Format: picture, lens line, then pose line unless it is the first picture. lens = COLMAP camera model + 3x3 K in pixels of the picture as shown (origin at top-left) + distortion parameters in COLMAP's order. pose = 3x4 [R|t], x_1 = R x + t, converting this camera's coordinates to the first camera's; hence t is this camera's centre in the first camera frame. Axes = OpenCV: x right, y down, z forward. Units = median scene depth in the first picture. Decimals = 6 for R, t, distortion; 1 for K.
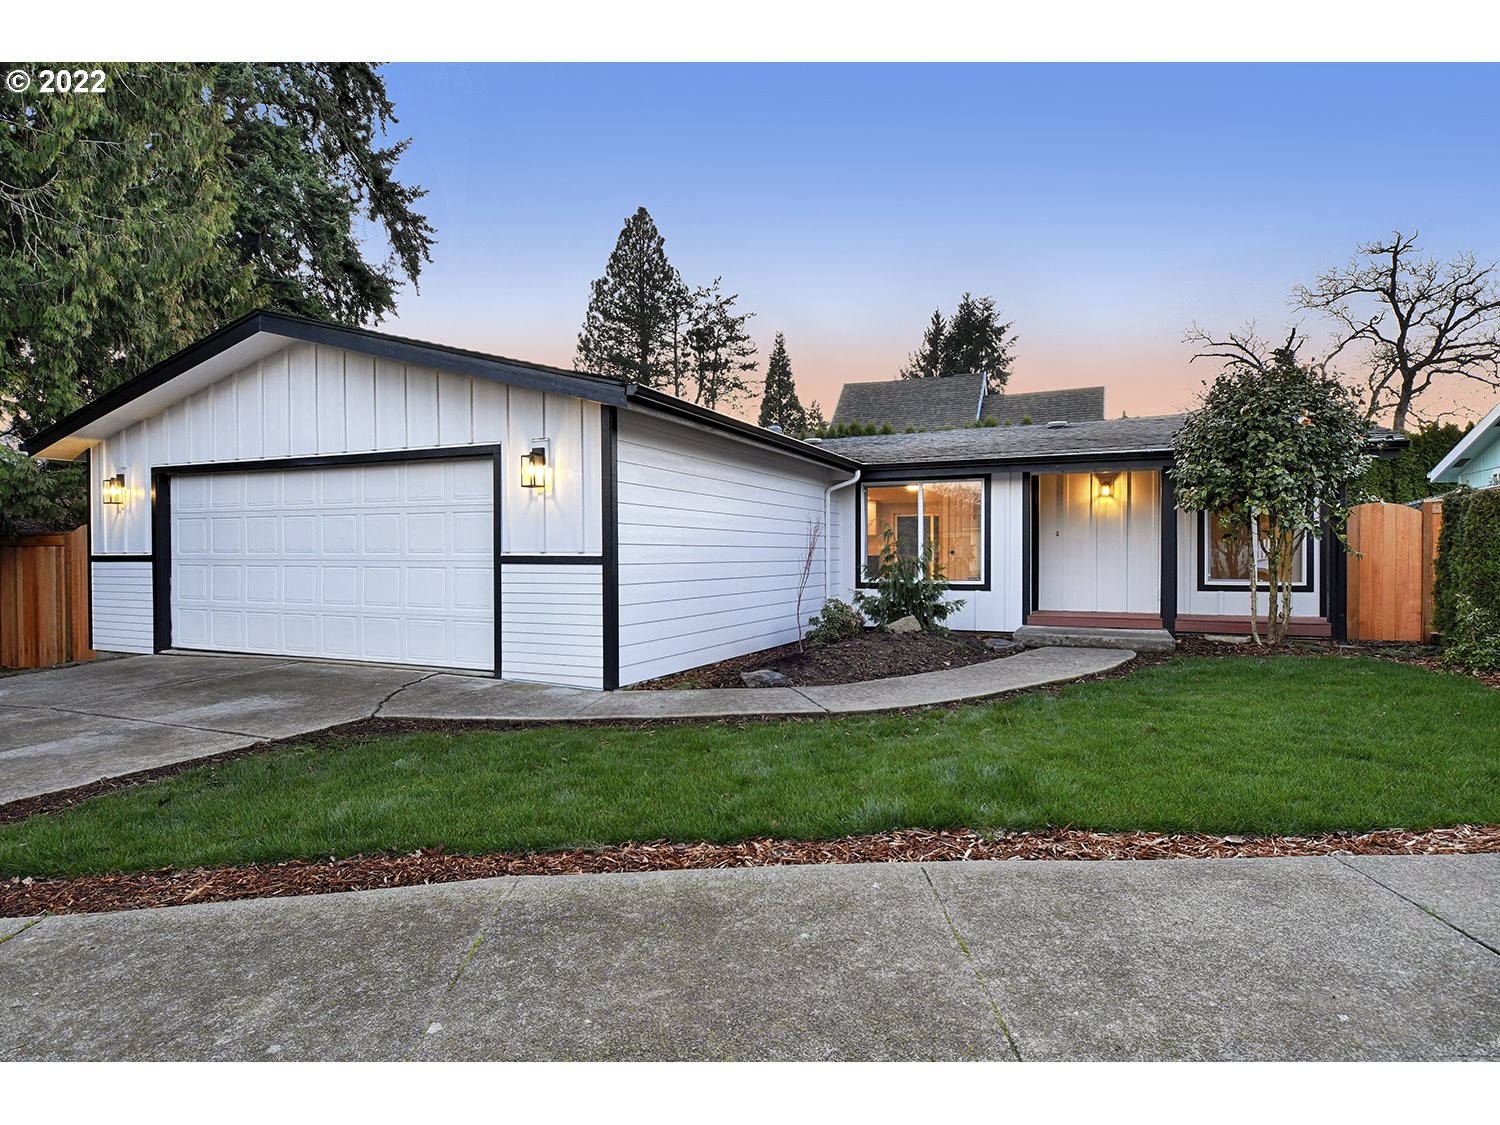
lens RADIAL K [[812.6, 0, 765.3], [0, 812.6, 572.2], [0, 0, 1]] dist [0.033096, -0.034335]
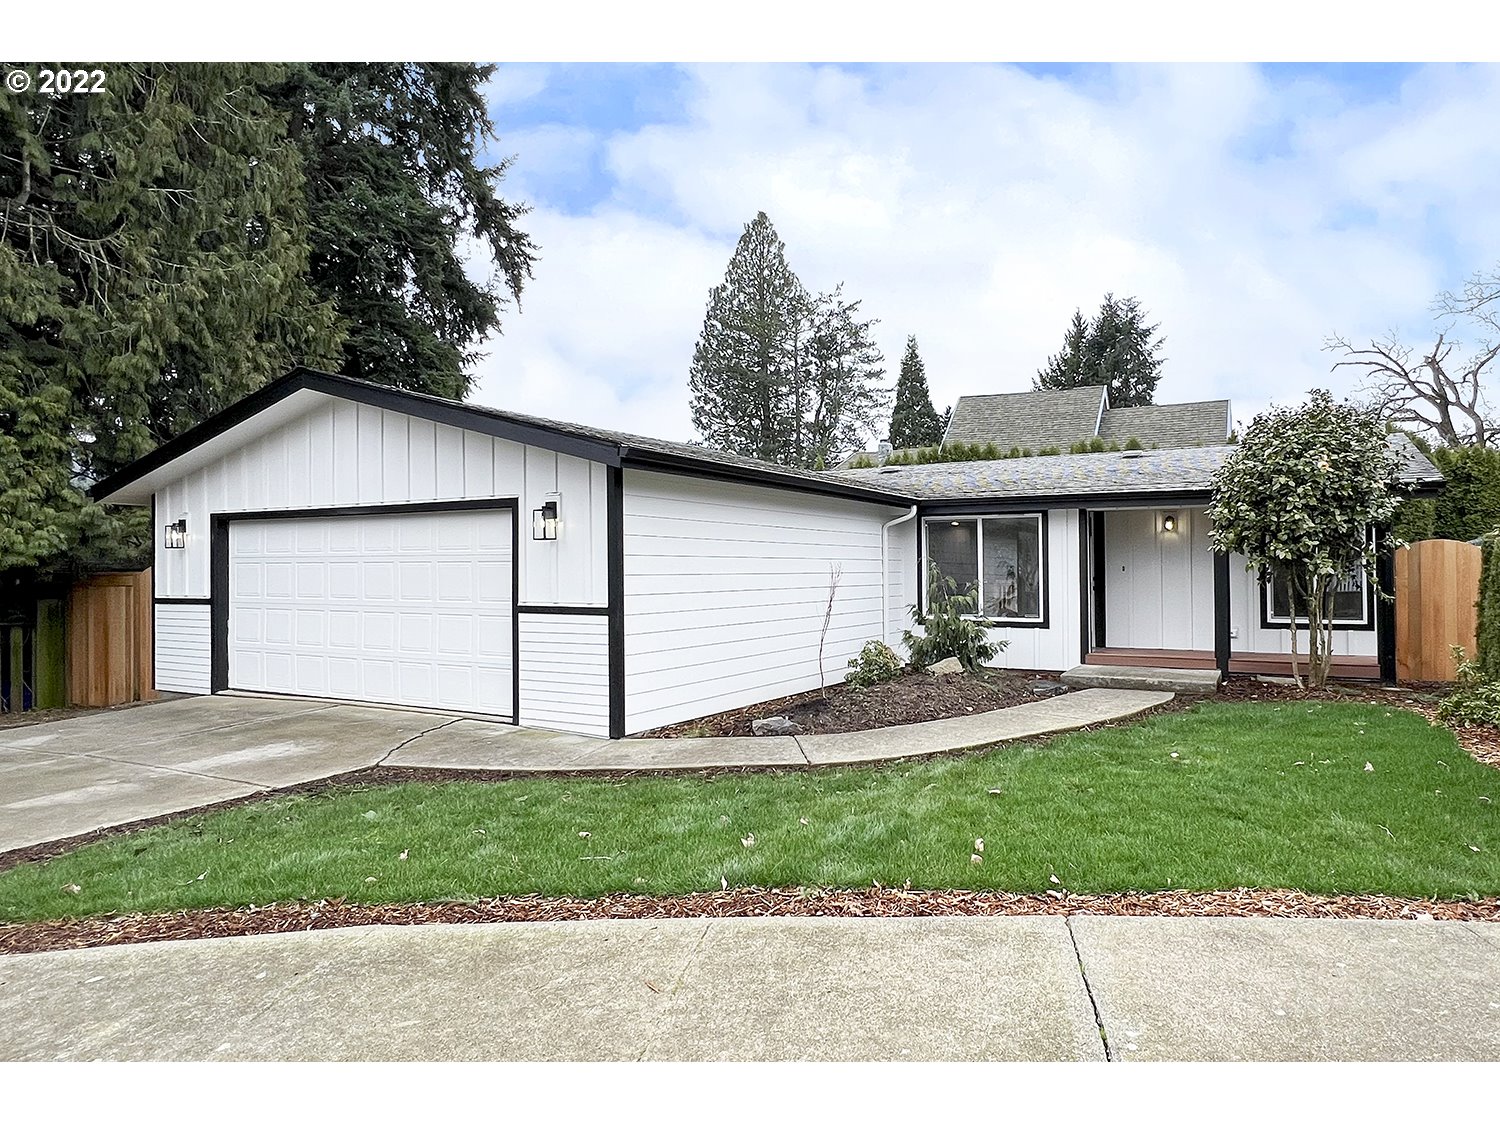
lens RADIAL K [[873.3, 0, 879.7], [0, 873.3, 574.4], [0, 0, 1]] dist [-0.012023, 0.009240]
pose [[0.999408, -0.002709, -0.034298, 0.127539], [0.002192, 0.999884, -0.015094, -0.031248], [0.034335, 0.015009, 0.999298, -0.065433]]
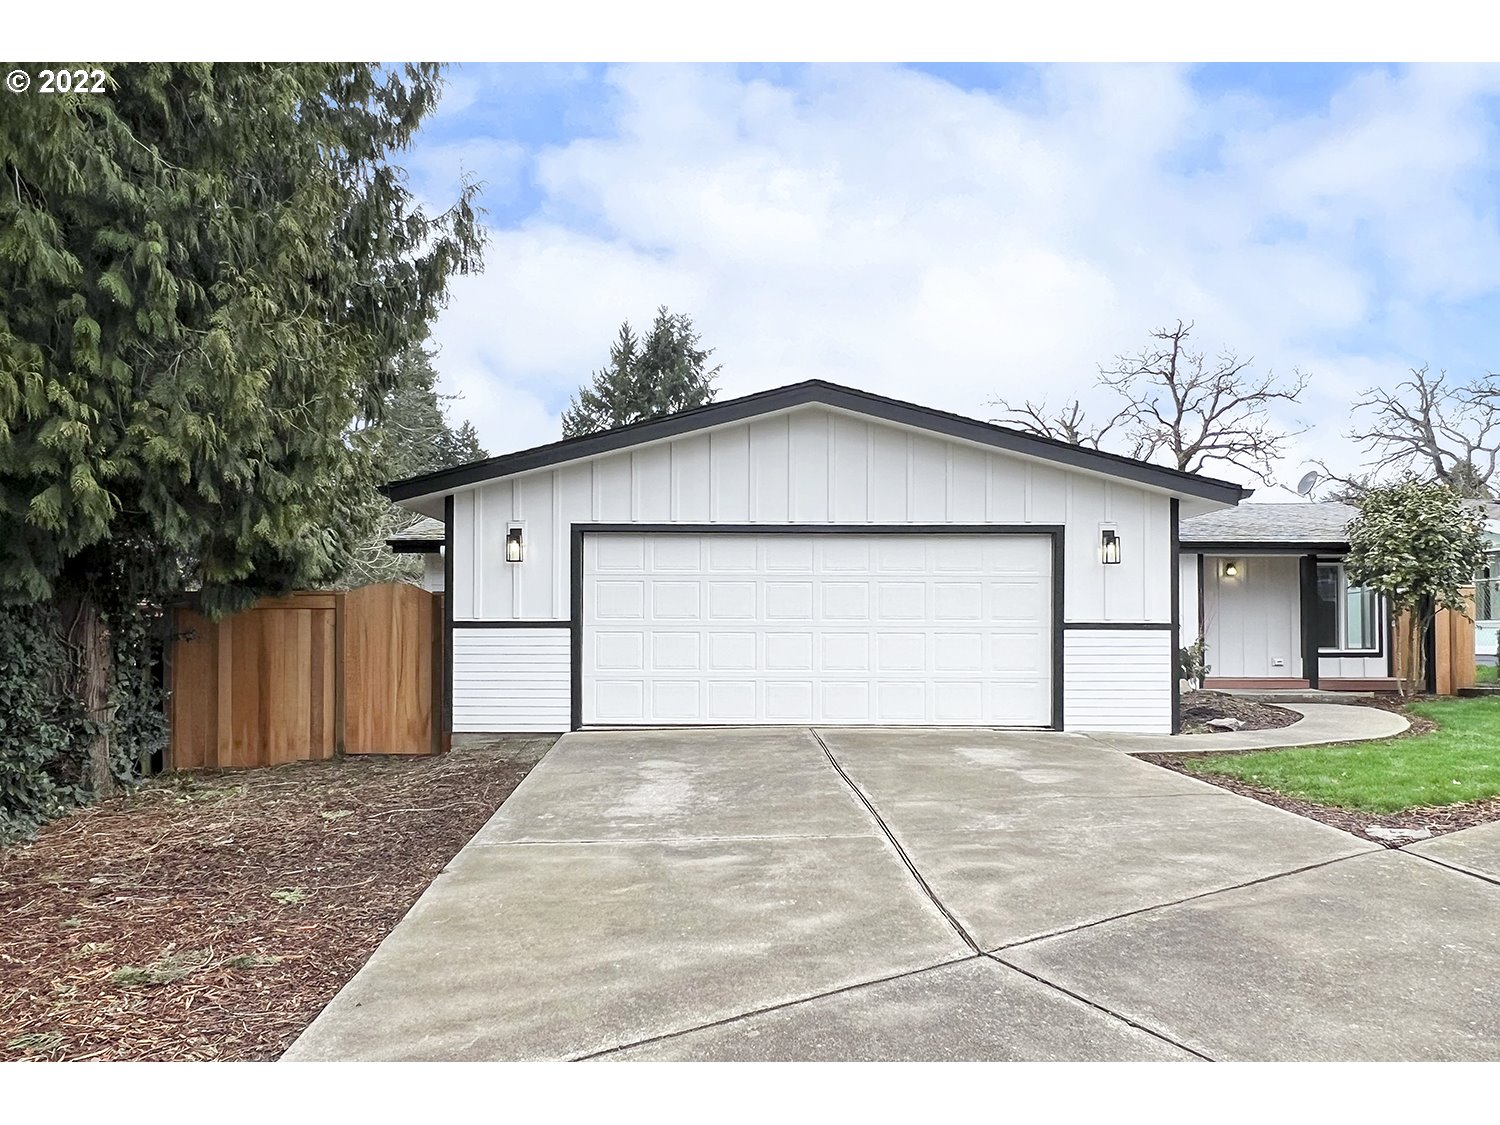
lens RADIAL K [[1111.1, 0, 737.8], [0, 1111.1, 620.1], [0, 0, 1]] dist [0.000425, -0.003600]
pose [[0.915628, 0.007505, 0.401957, -1.016465], [0.005608, 0.999490, -0.031436, 0.017002], [-0.401988, 0.031038, 0.915119, -0.176201]]
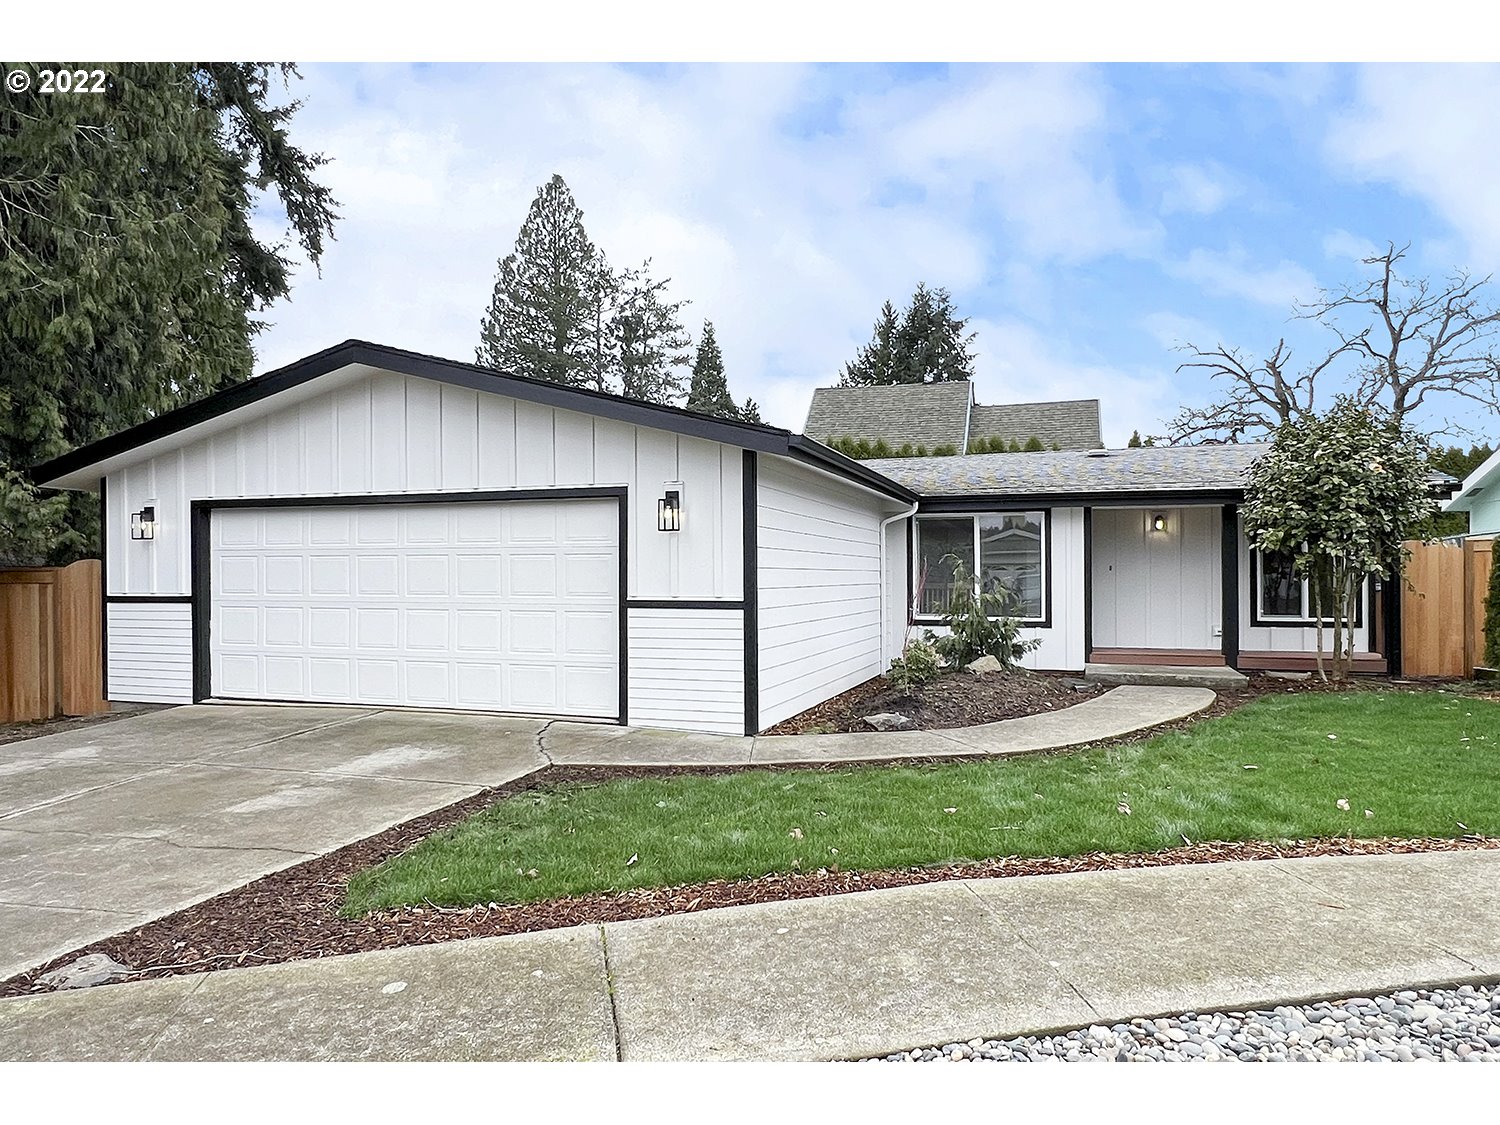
lens RADIAL K [[958.9, 0, 760.9], [0, 958.9, 591.8], [0, 0, 1]] dist [-0.009531, 0.010672]
pose [[0.995548, -0.001741, 0.094239, -0.203379], [0.002173, 0.999988, -0.004483, -0.018332], [-0.094230, 0.004668, 0.995540, -0.121199]]
